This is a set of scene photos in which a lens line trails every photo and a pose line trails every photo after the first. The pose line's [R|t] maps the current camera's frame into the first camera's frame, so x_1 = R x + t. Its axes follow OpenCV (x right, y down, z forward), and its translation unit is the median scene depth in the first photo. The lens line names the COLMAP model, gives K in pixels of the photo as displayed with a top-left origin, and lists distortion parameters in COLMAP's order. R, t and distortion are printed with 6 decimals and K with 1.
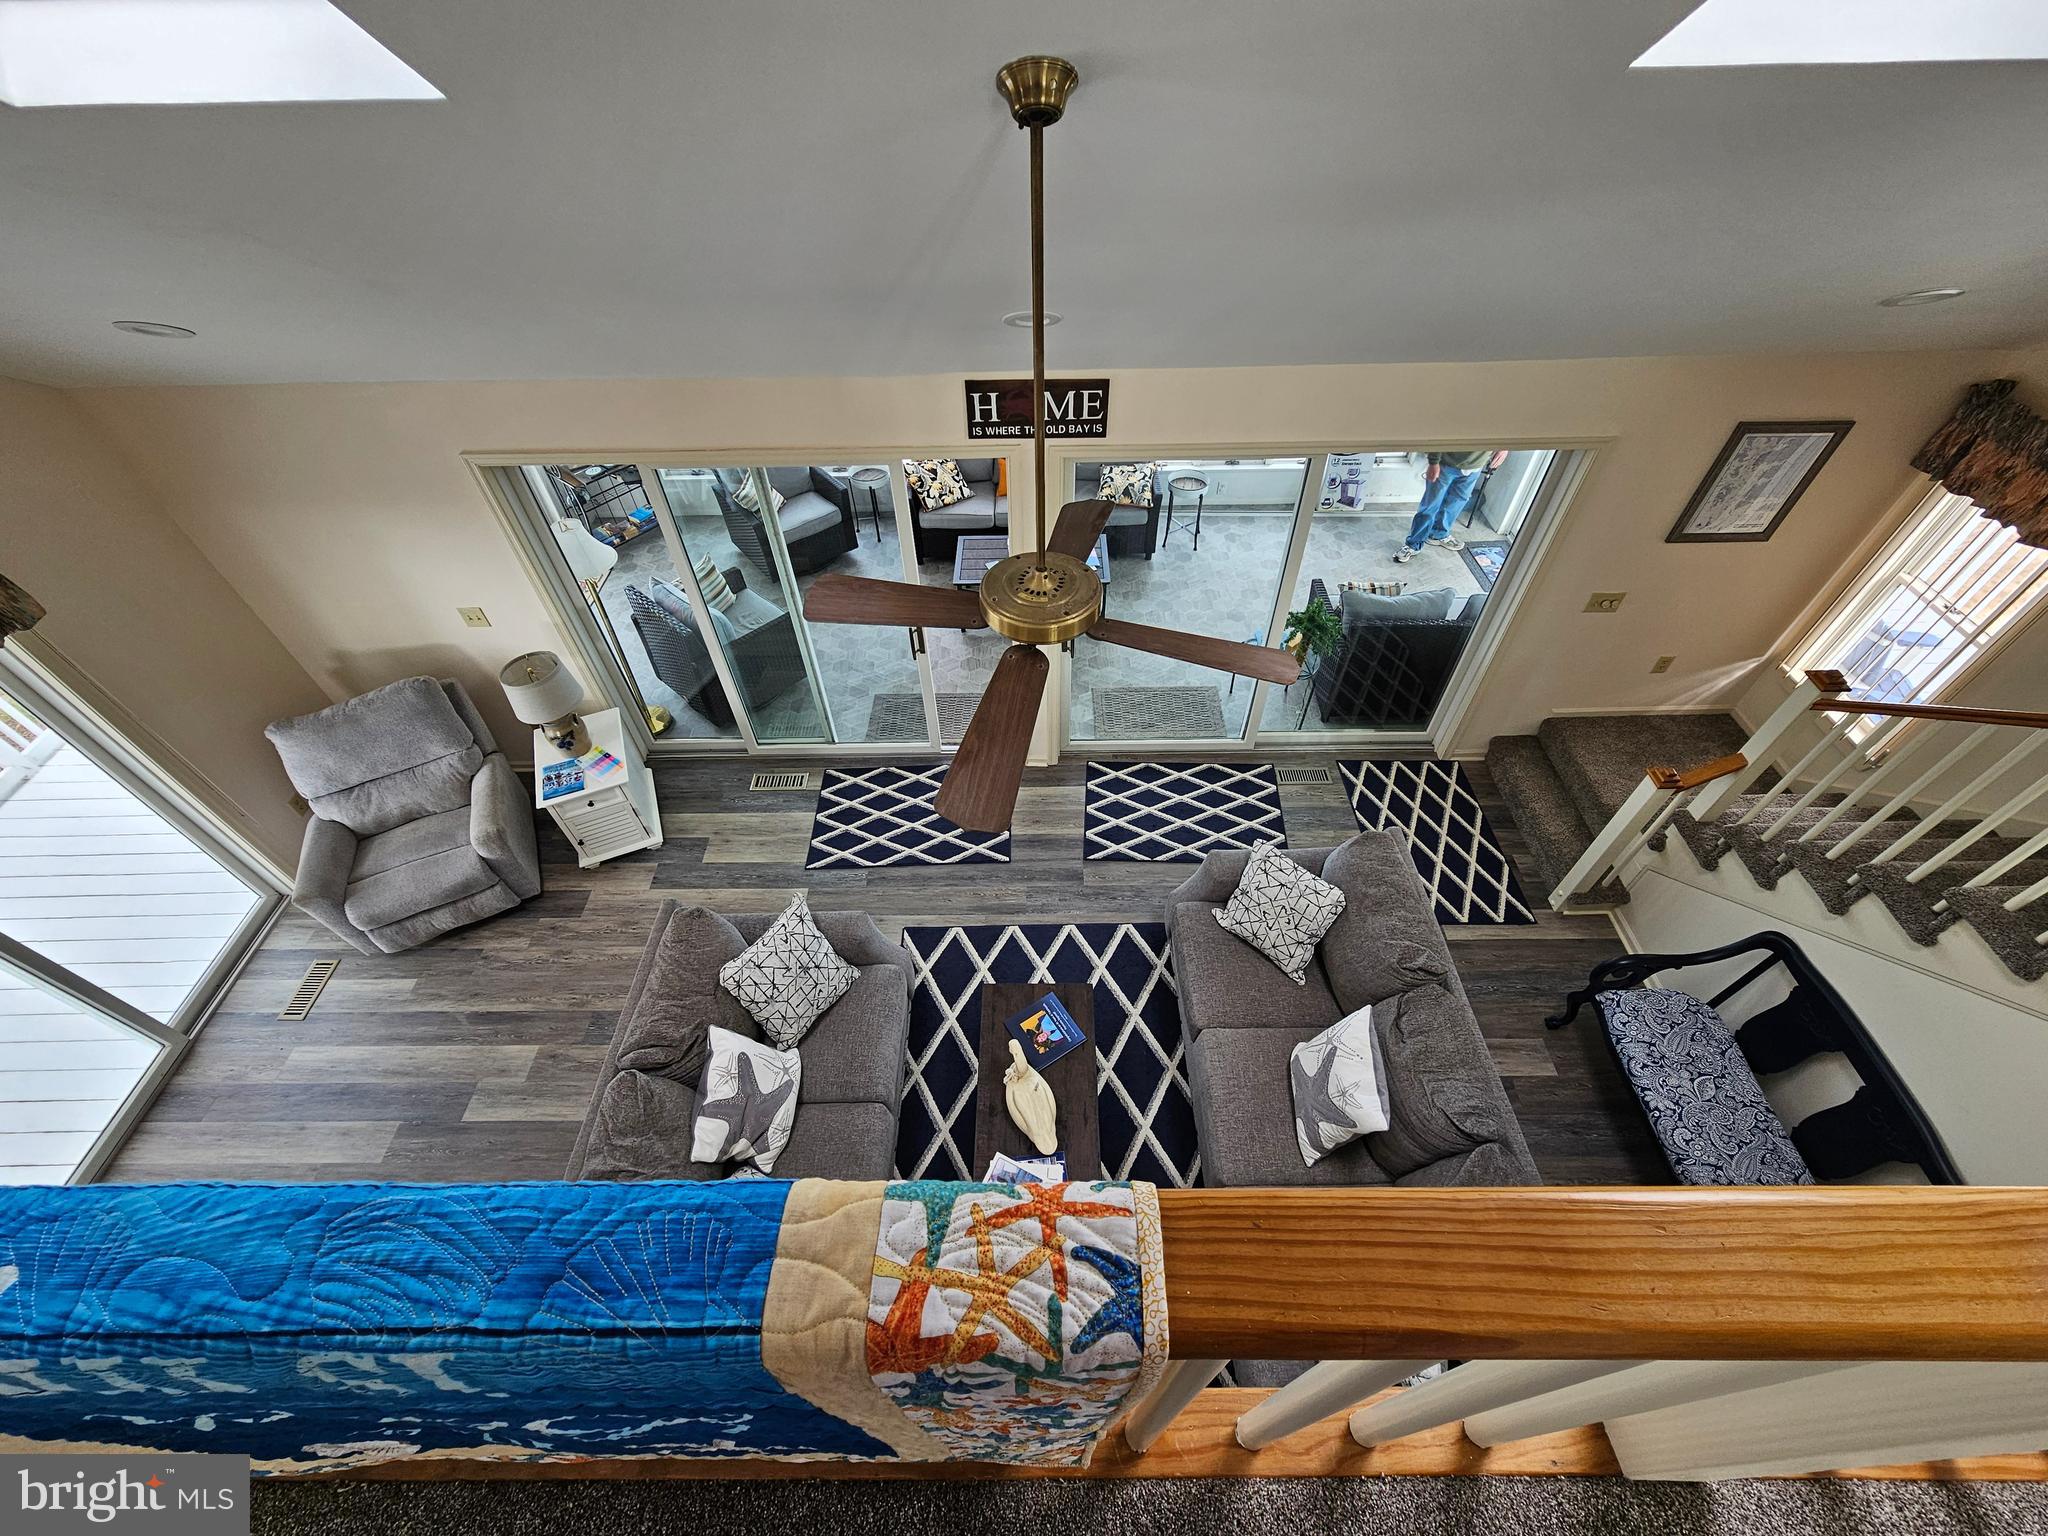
lens RADIAL K [[833.3, 0, 1027.0], [0, 833.3, 767.8], [0, 0, 1]] dist [-0.005265, 0.001286]
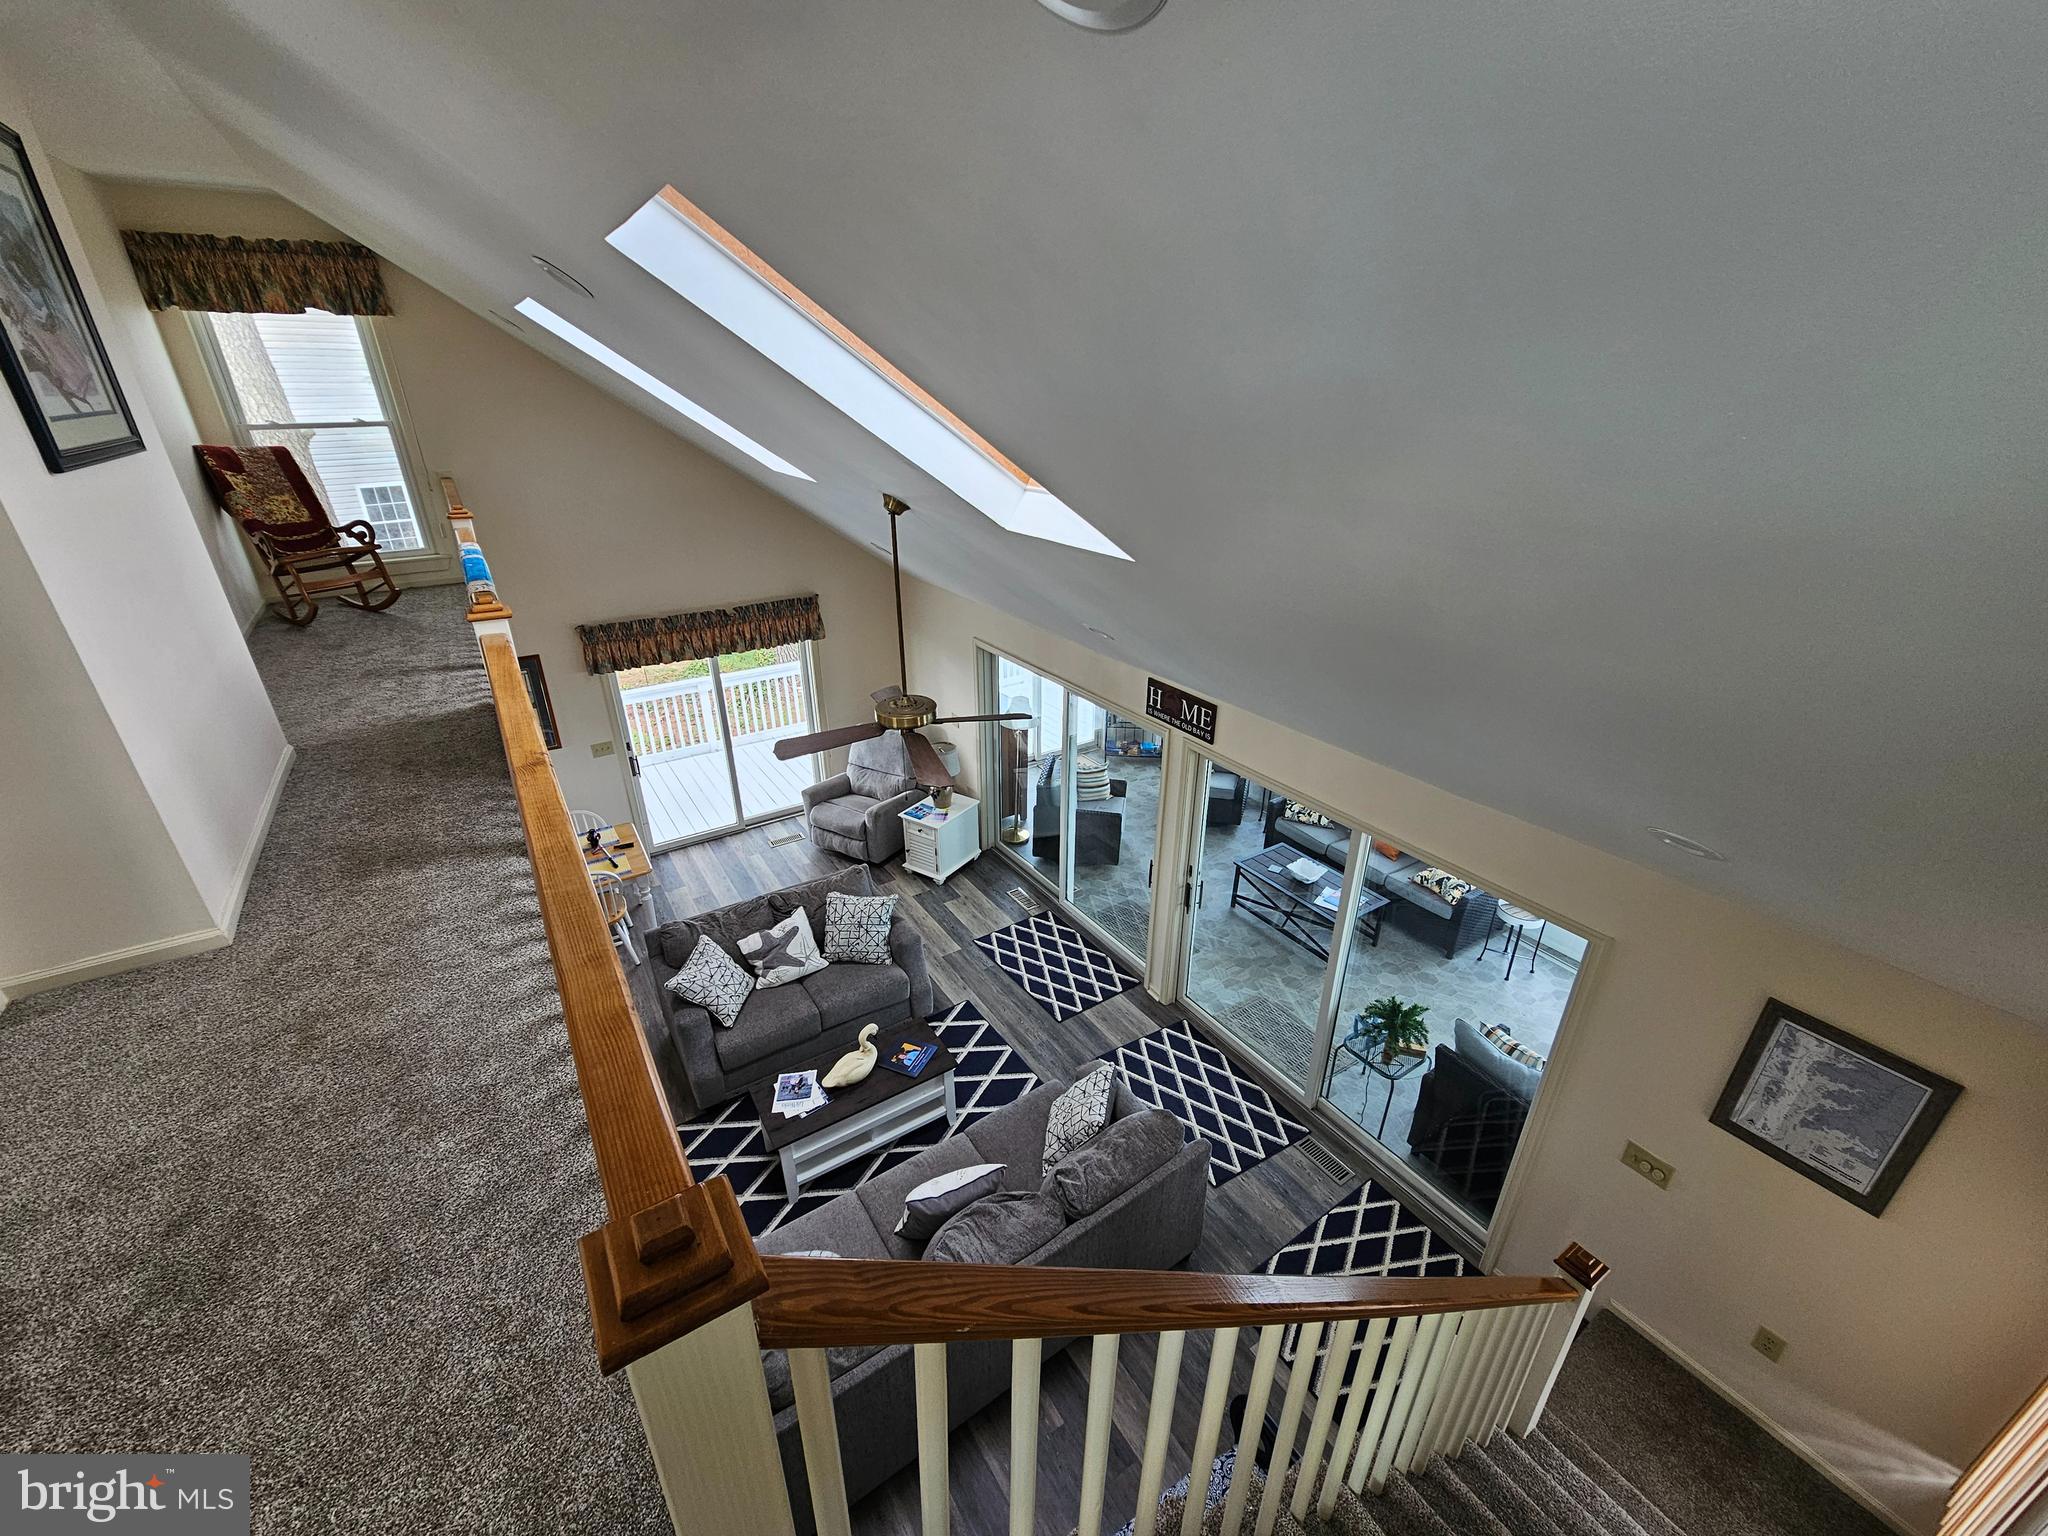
lens RADIAL K [[833.3, 0, 1030.7], [0, 833.3, 770.8], [0, 0, 1]] dist [-0.005265, 0.001286]
pose [[0.554431, 0.371692, -0.744615, 0.794720], [-0.625779, 0.776033, -0.078572, -0.057796], [0.548641, 0.509527, 0.662854, -0.040981]]
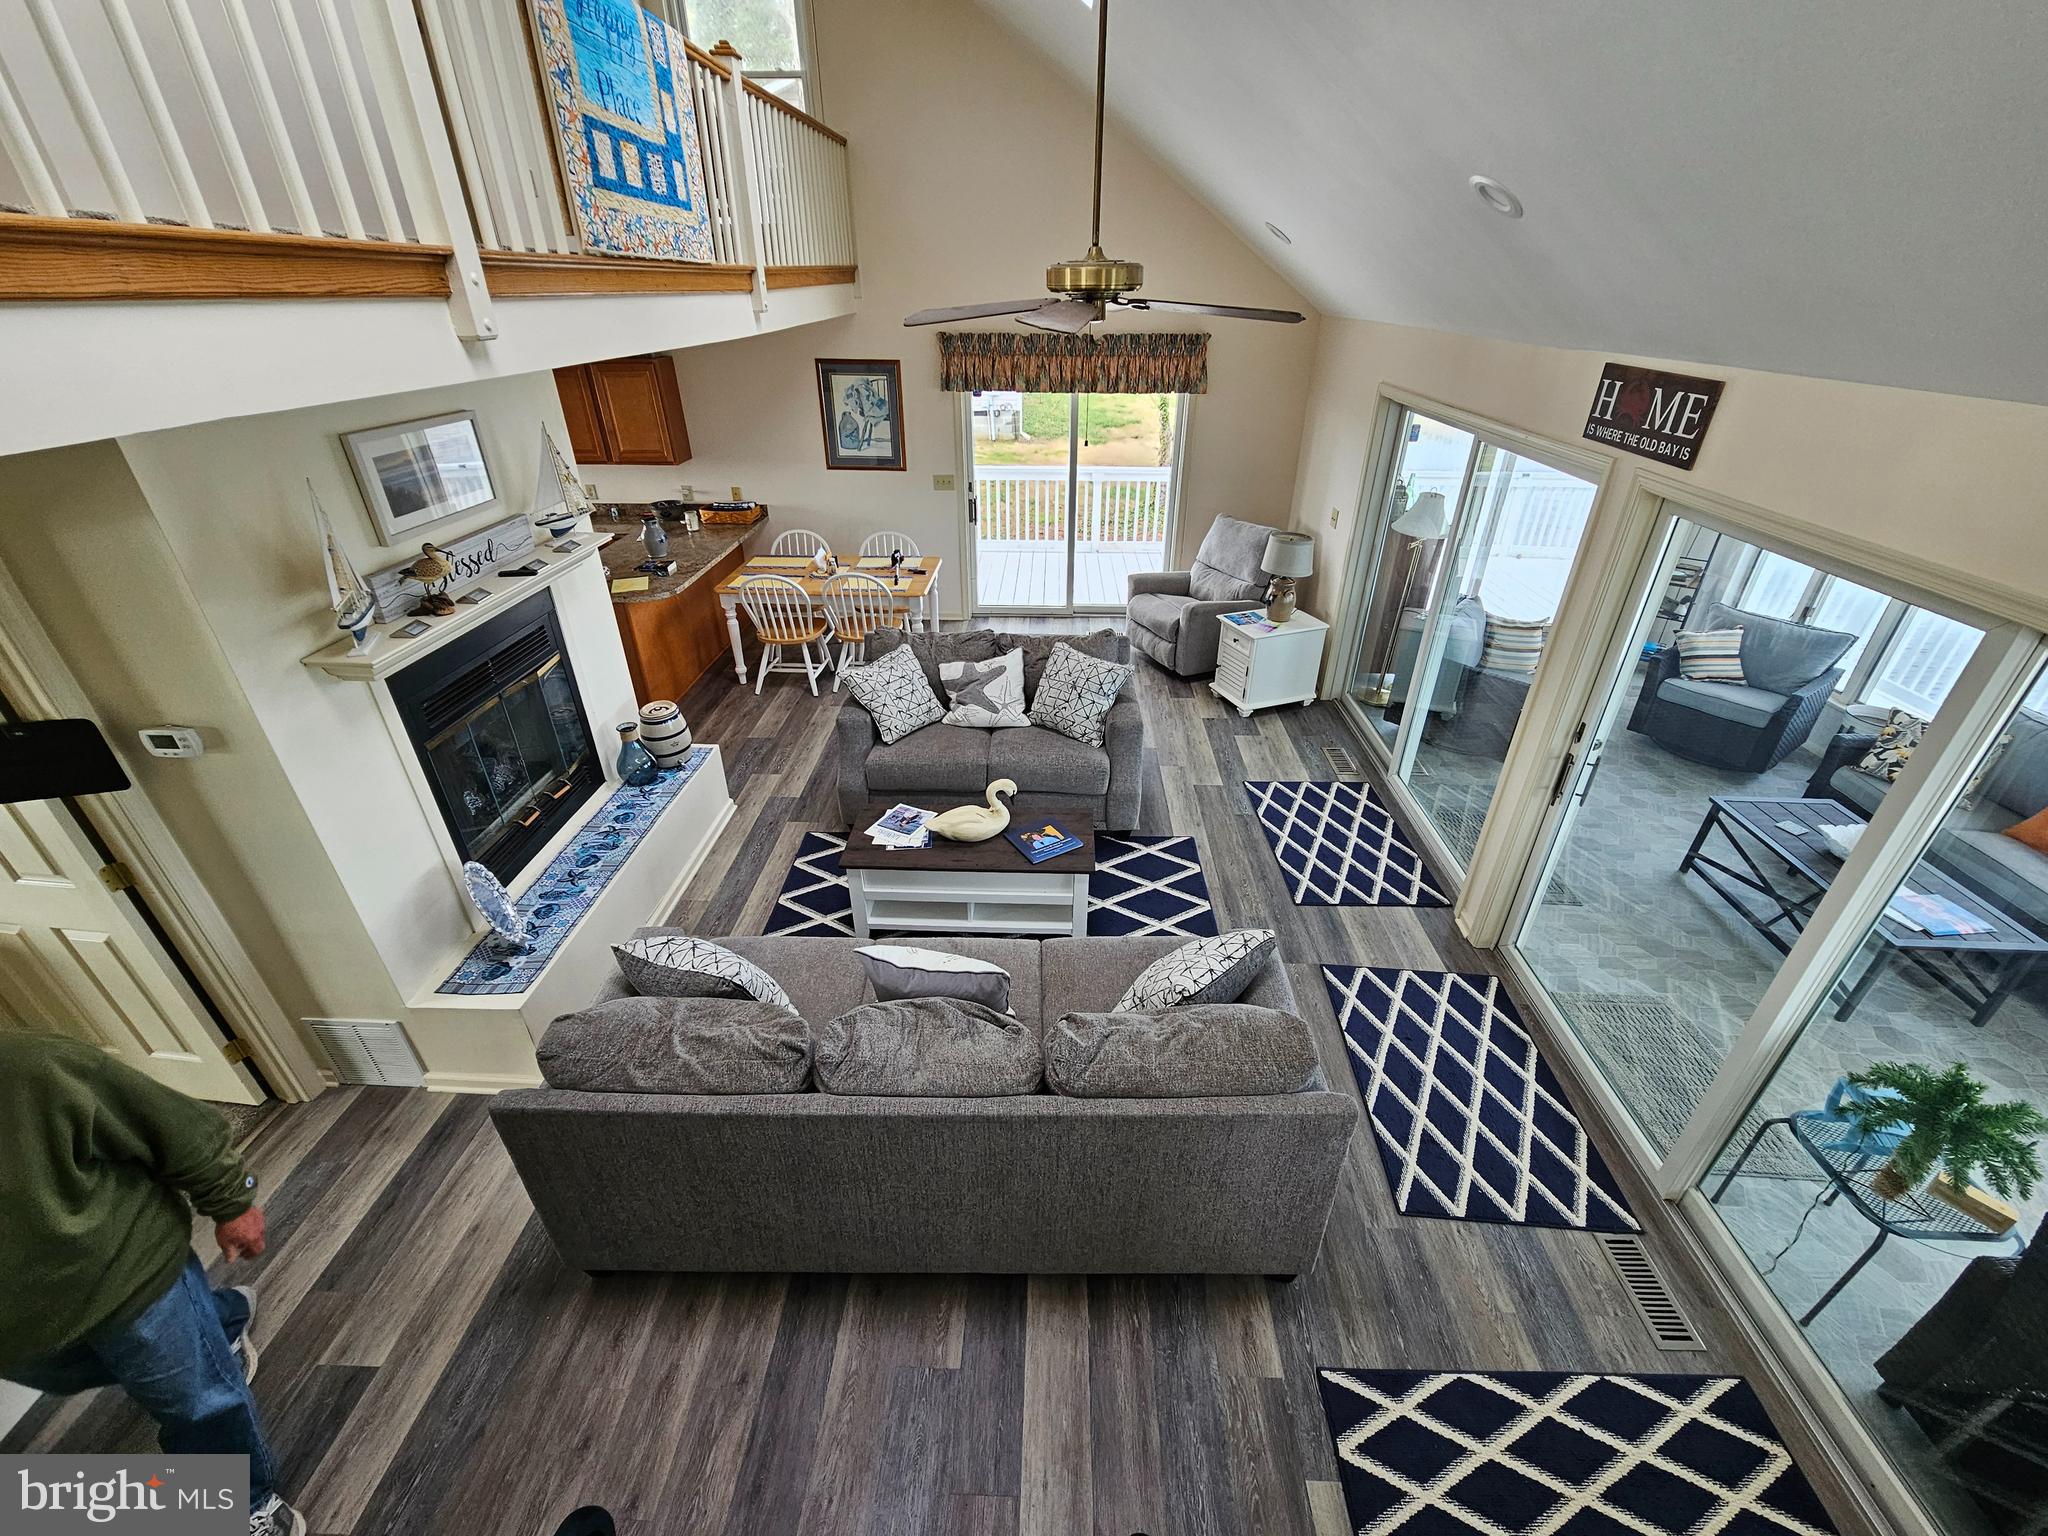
lens RADIAL K [[833.3, 0, 1032.6], [0, 833.3, 772.9], [0, 0, 1]] dist [-0.005265, 0.001286]
pose [[-0.025158, 0.525983, -0.850123, 0.691570], [-0.742931, 0.559166, 0.367950, -0.083273], [0.668895, 0.640839, 0.376702, 0.436070]]
